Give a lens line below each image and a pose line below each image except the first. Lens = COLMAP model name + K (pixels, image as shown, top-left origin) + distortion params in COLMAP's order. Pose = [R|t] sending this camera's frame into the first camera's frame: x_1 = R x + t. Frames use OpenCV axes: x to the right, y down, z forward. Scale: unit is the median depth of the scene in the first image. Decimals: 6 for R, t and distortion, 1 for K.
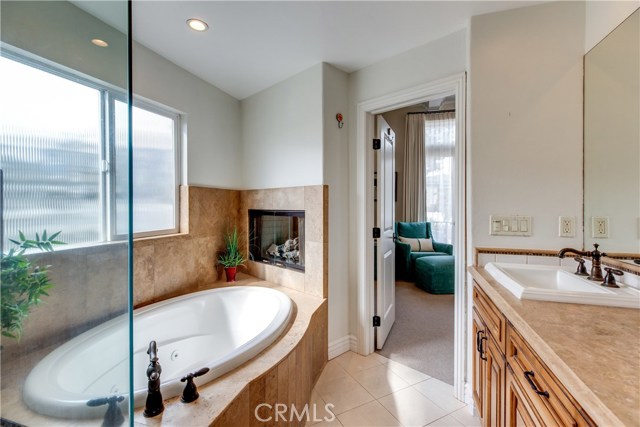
lens RADIAL K [[285.6, 0, 322.9], [0, 285.6, 213.1], [0, 0, 1]] dist [0.003576, -0.000089]
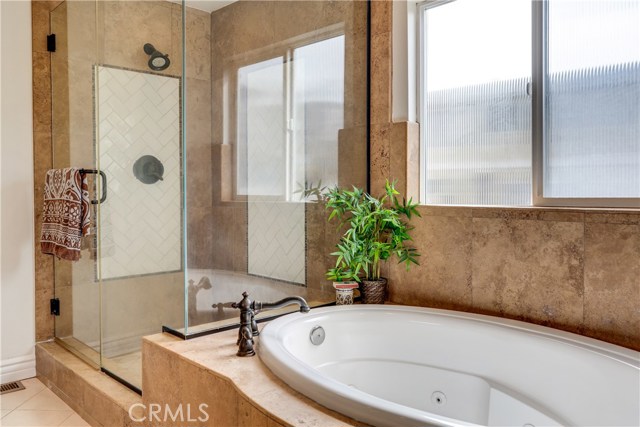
lens RADIAL K [[498.3, 0, 322.0], [0, 498.3, 199.1], [0, 0, 1]] dist [-0.000056, -0.000396]
pose [[-0.462536, 0.019453, -0.886387, 0.423566], [-0.019733, 0.999286, 0.032228, 0.050612], [0.886381, 0.032398, -0.461822, 1.007354]]
